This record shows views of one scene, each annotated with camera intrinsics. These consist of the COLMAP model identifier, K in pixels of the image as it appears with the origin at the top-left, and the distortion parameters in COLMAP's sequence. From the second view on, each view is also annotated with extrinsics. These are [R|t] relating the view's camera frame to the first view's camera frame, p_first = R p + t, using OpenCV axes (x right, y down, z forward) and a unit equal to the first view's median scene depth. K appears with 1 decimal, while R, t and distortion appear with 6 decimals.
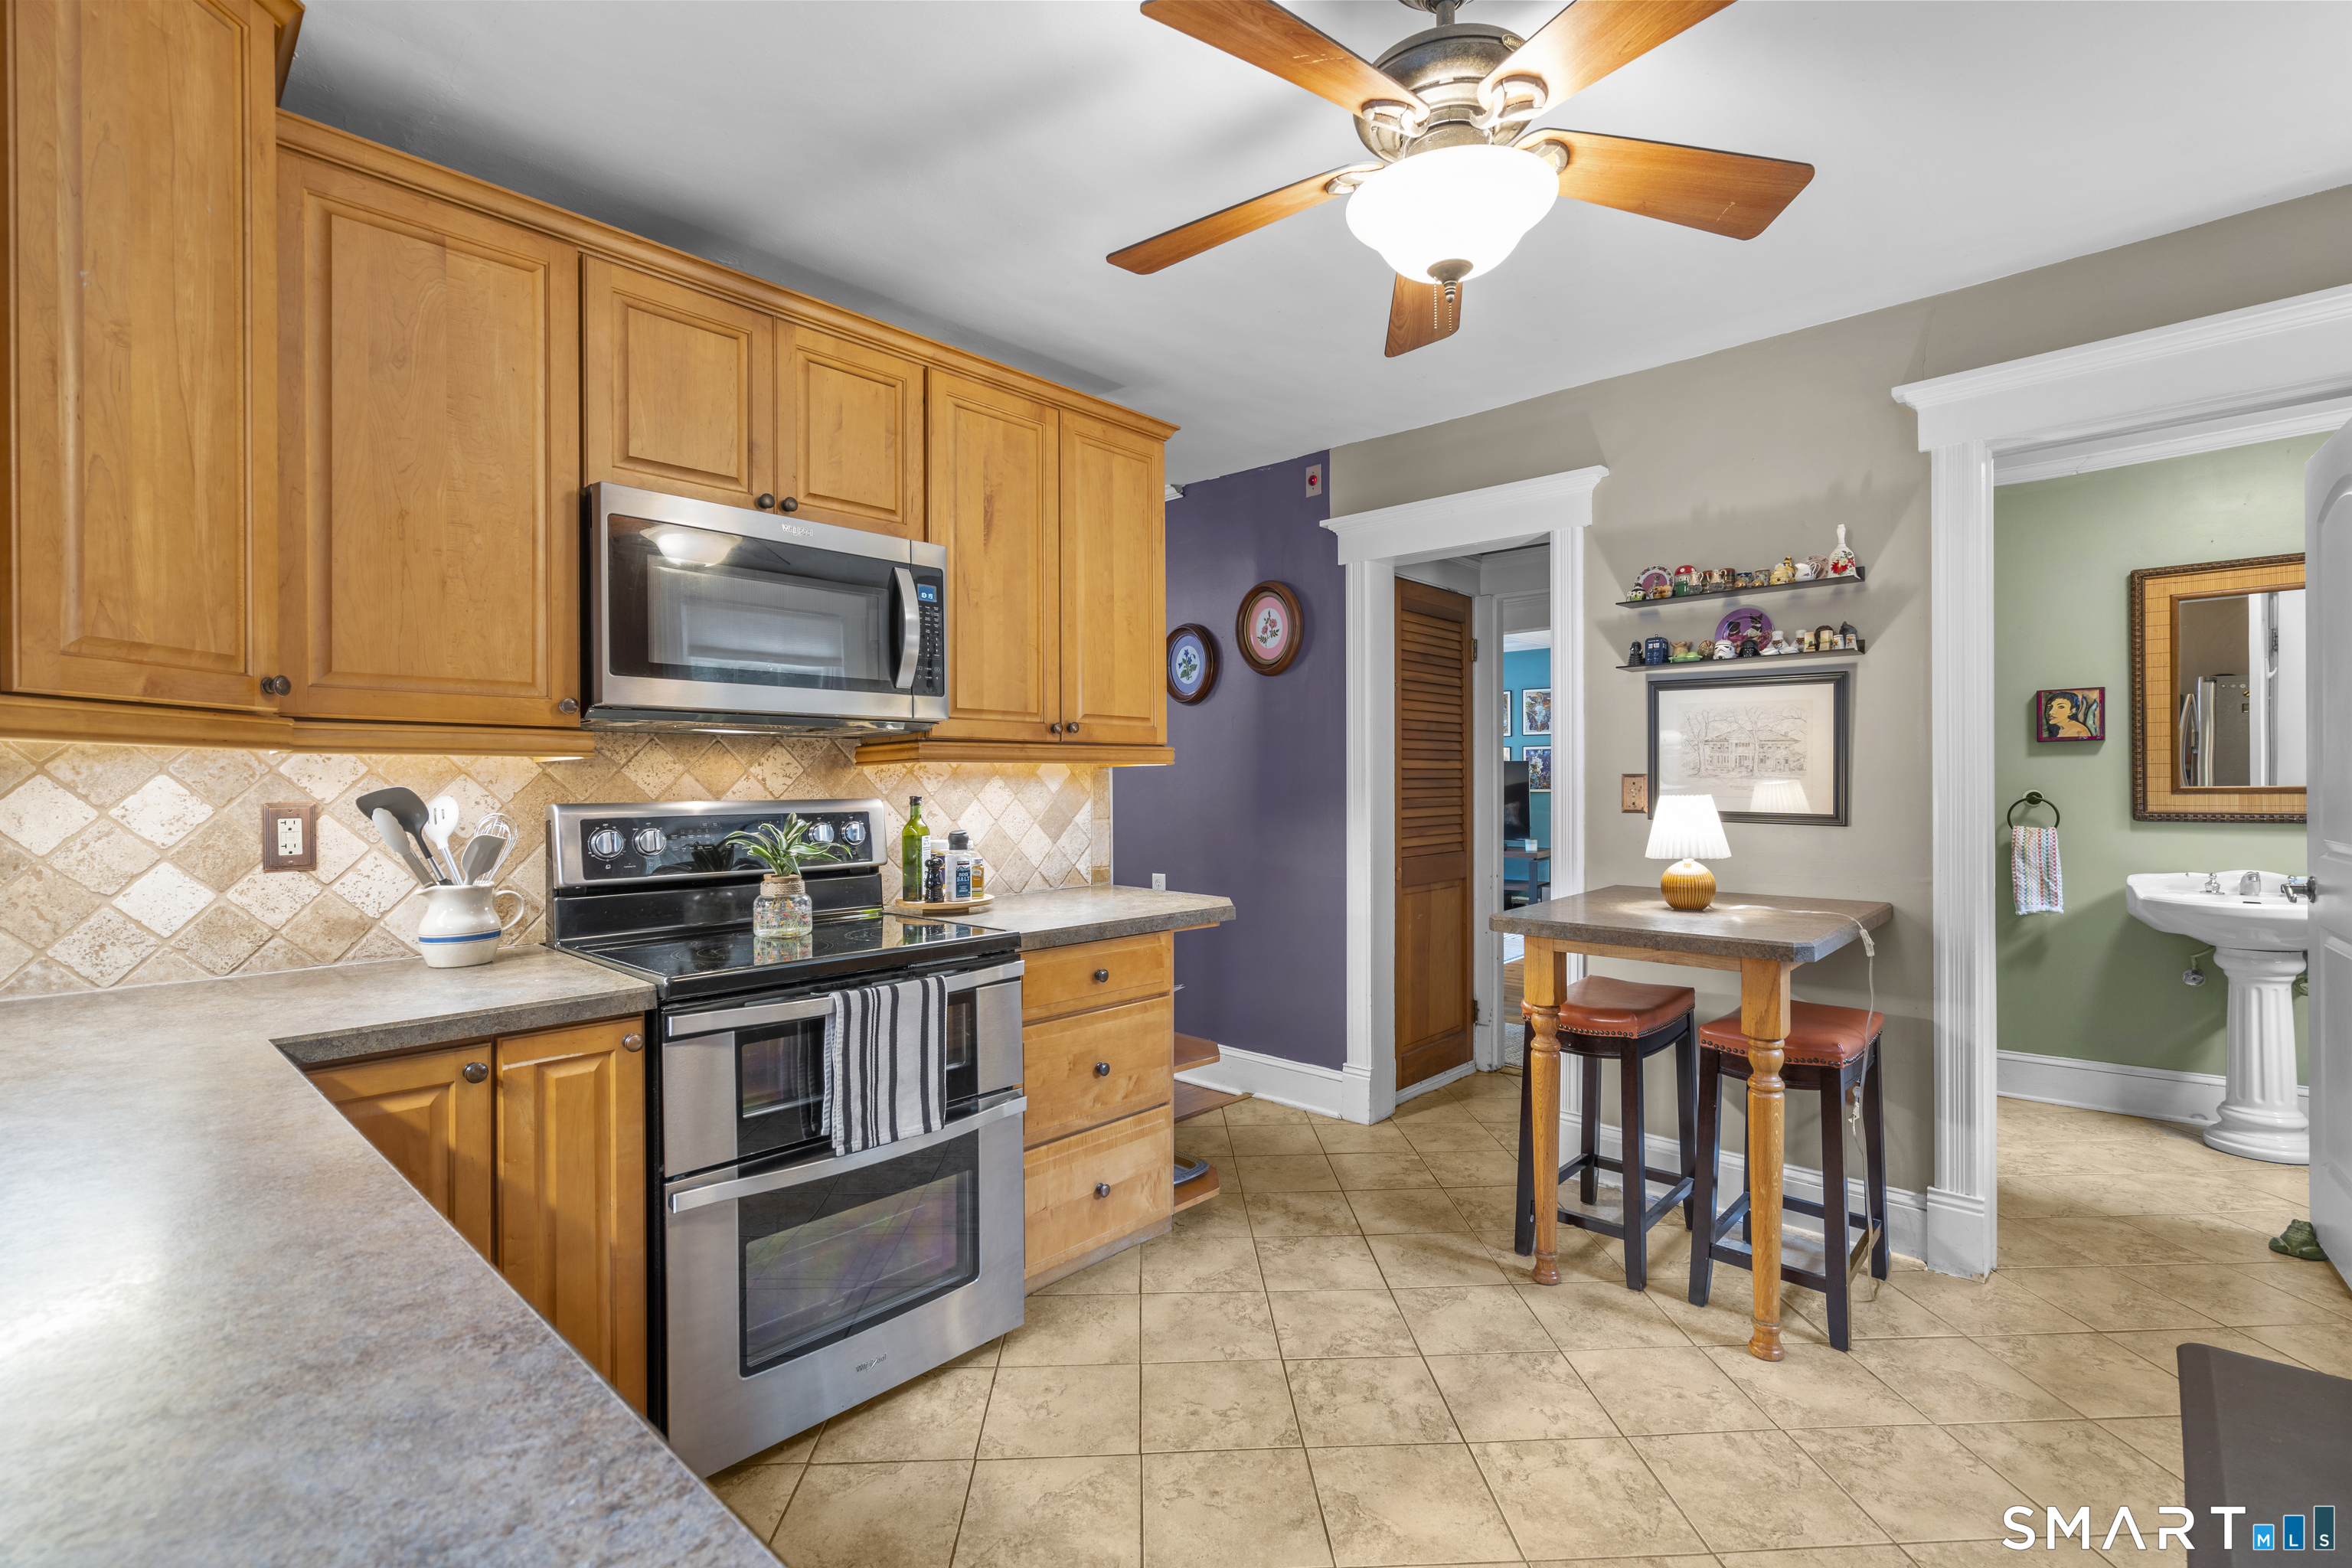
lens RADIAL K [[1046.4, 0, 1181.9], [0, 1046.4, 784.8], [0, 0, 1]] dist [0.010325, 0.000247]
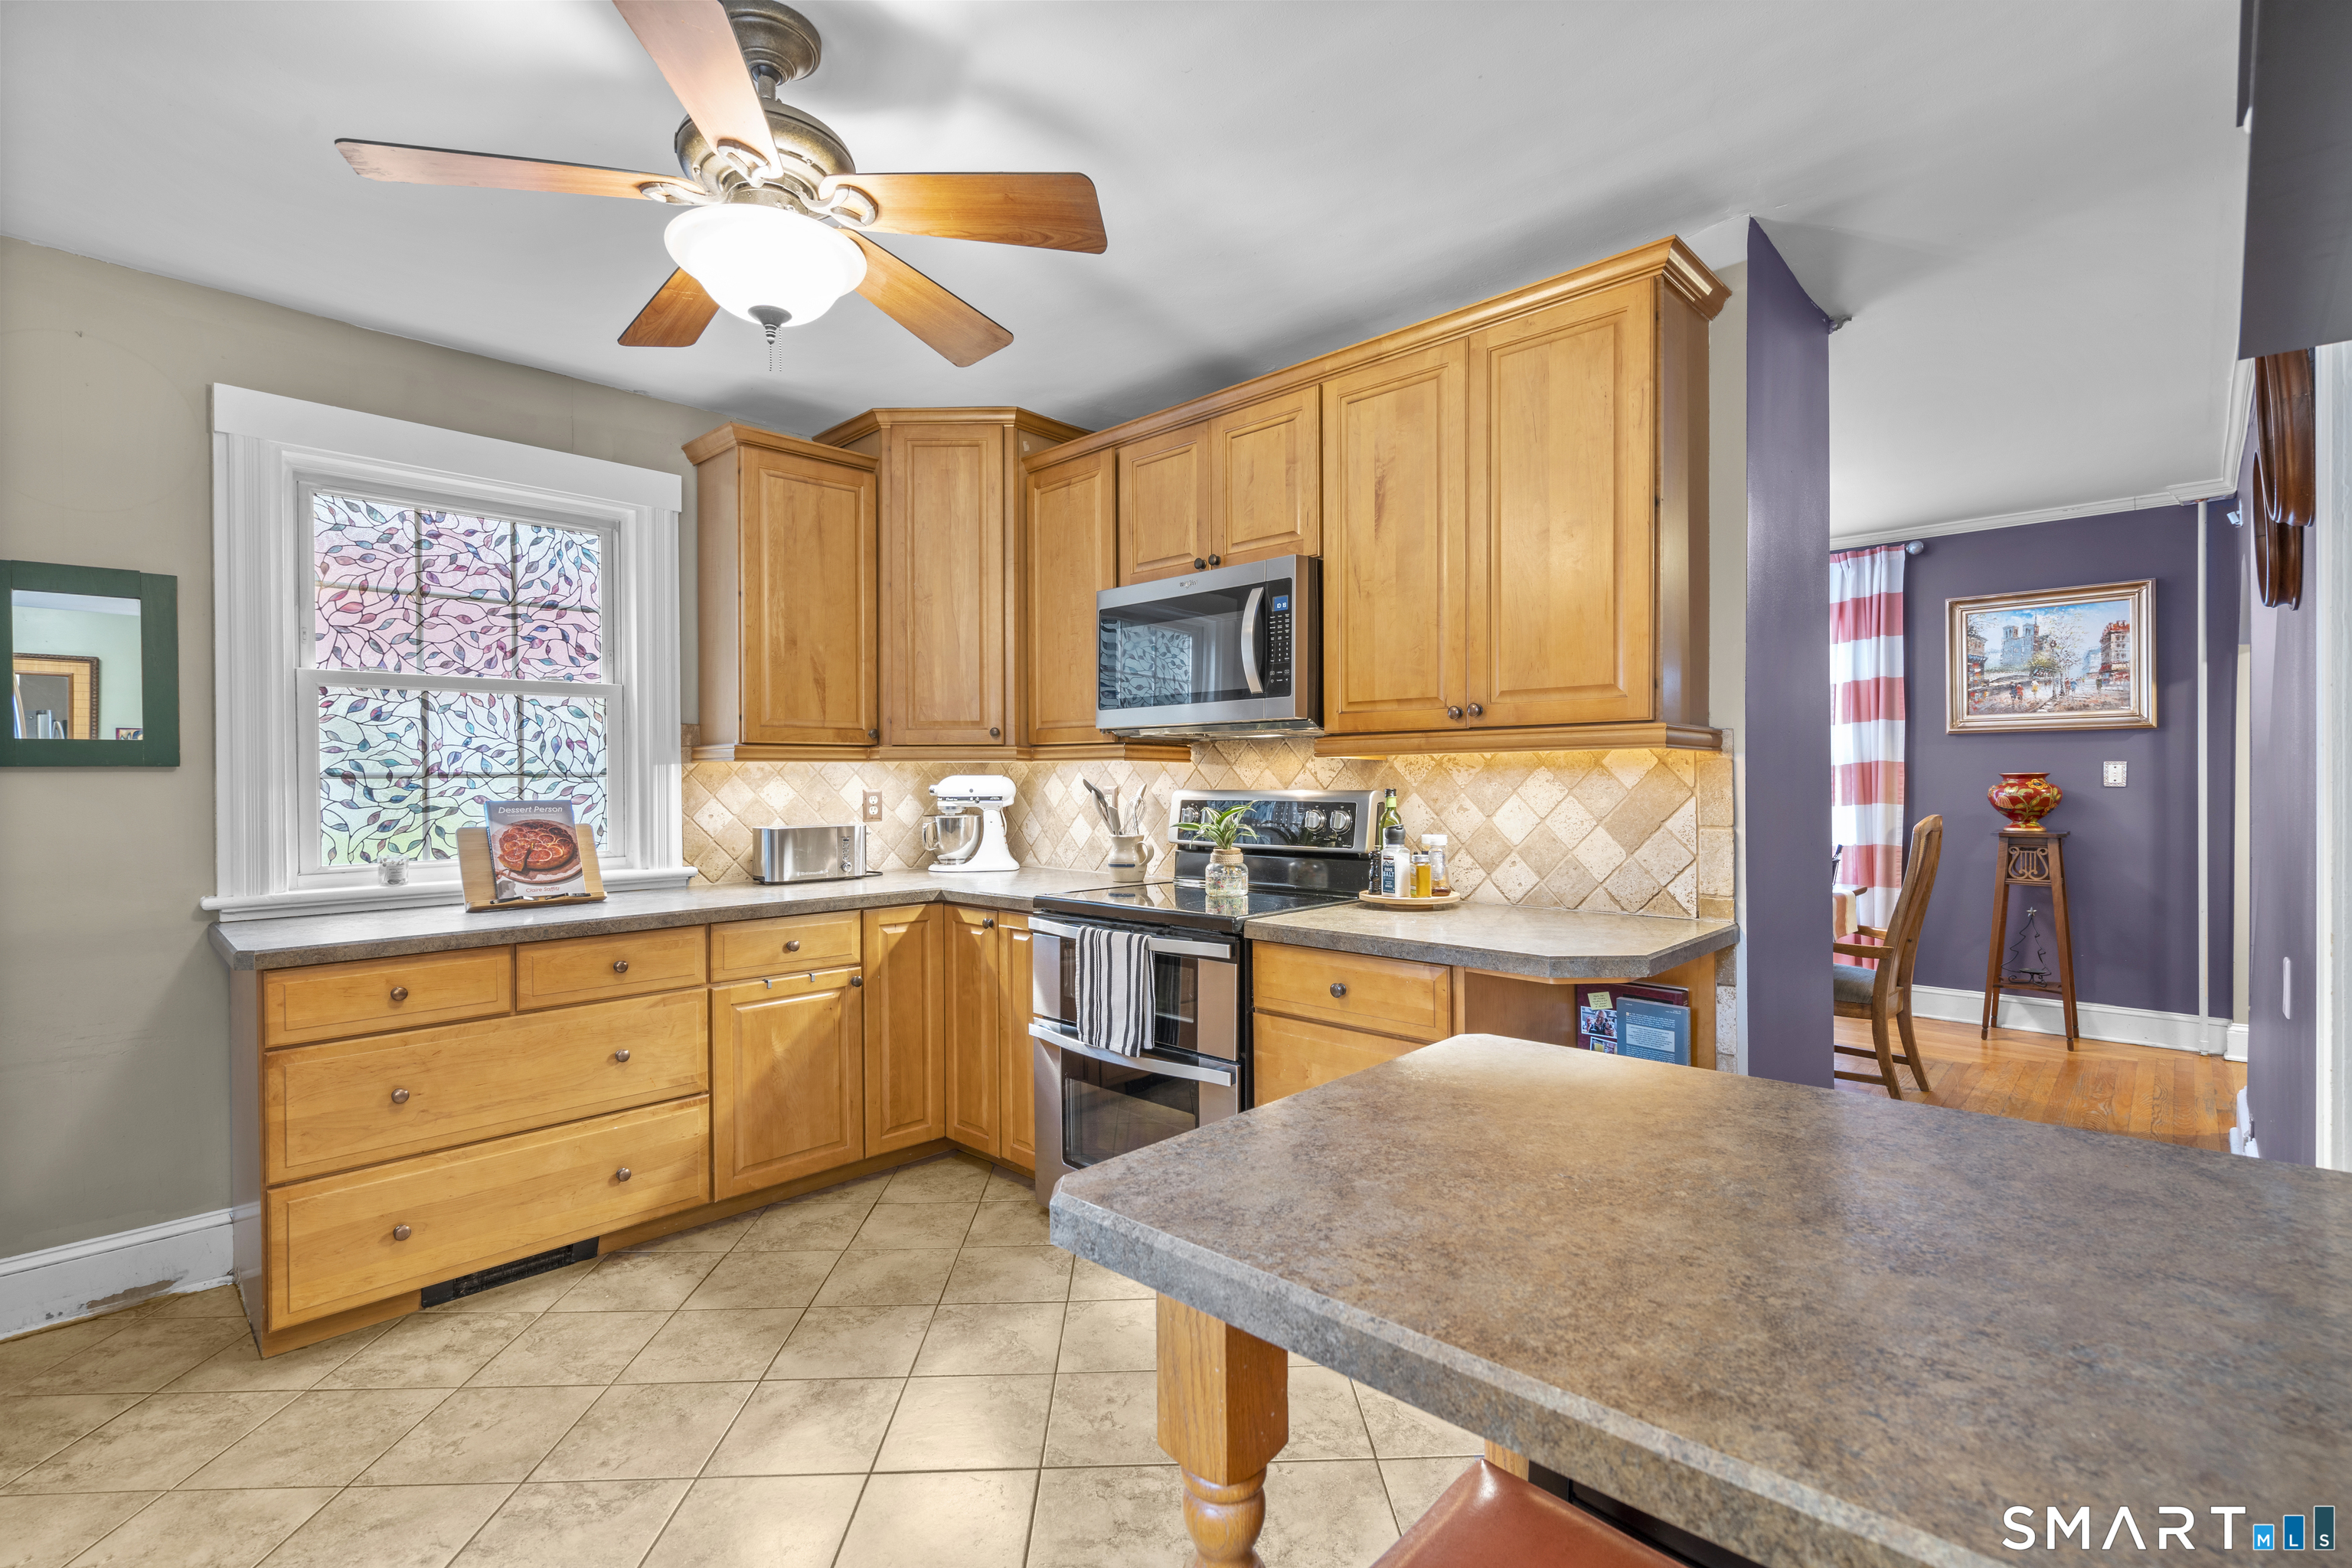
lens RADIAL K [[1046.4, 0, 1182.4], [0, 1046.4, 780.3], [0, 0, 1]] dist [0.010325, 0.000247]
pose [[0.001703, 0.010410, -0.999944, 0.765445], [0.005258, 0.999932, 0.010418, -0.009207], [0.999985, -0.005275, 0.001648, 0.802029]]
